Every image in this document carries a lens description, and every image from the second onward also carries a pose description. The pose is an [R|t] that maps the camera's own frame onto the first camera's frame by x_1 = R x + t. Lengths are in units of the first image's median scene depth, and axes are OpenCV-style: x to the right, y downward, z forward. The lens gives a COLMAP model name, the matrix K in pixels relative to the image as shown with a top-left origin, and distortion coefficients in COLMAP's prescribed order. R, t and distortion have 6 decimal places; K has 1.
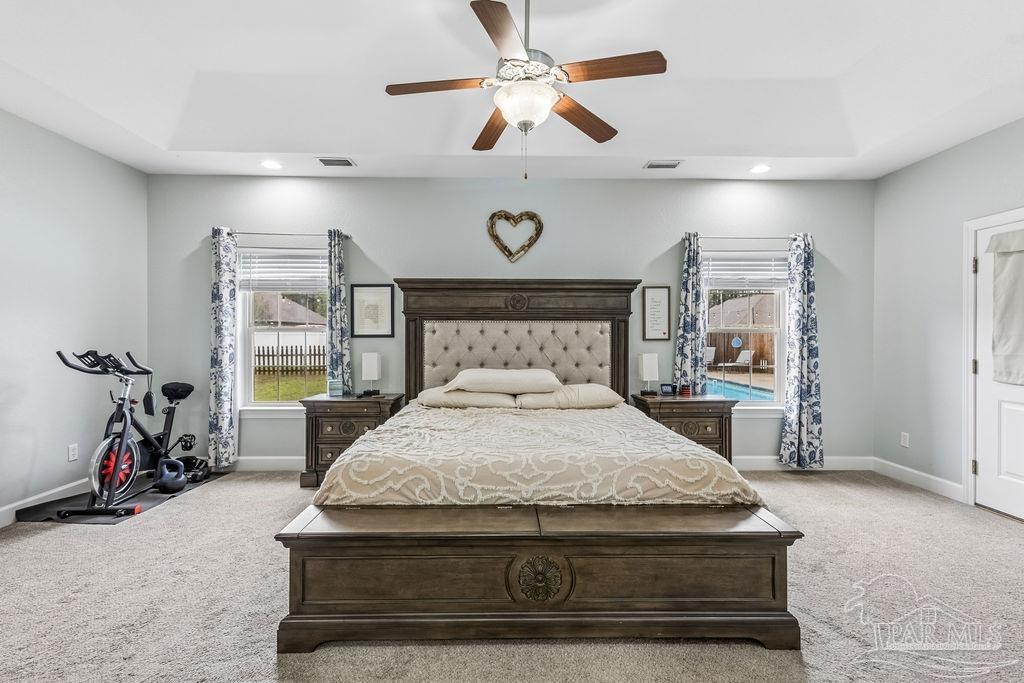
lens RADIAL K [[488.3, 0, 513.2], [0, 488.3, 338.4], [0, 0, 1]] dist [0.011393, -0.002914]
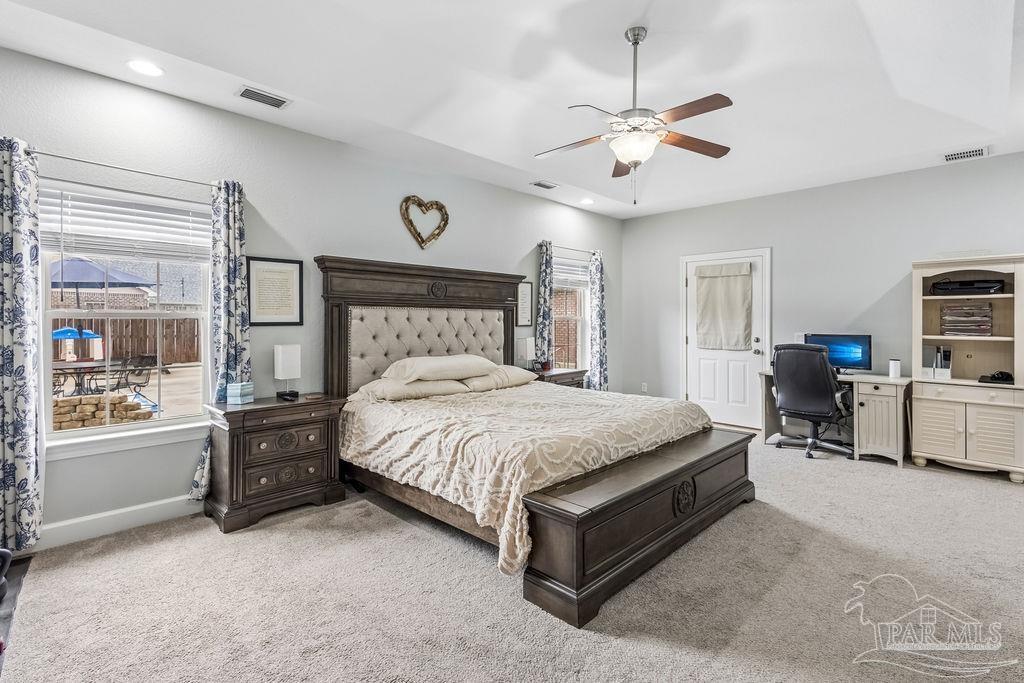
lens RADIAL K [[488.3, 0, 529.5], [0, 488.3, 320.8], [0, 0, 1]] dist [0.011393, -0.002914]
pose [[0.700168, 0.000053, 0.713978, -0.578793], [0.003387, 0.999988, -0.003395, -0.005968], [-0.713970, 0.004796, 0.700159, 0.152859]]
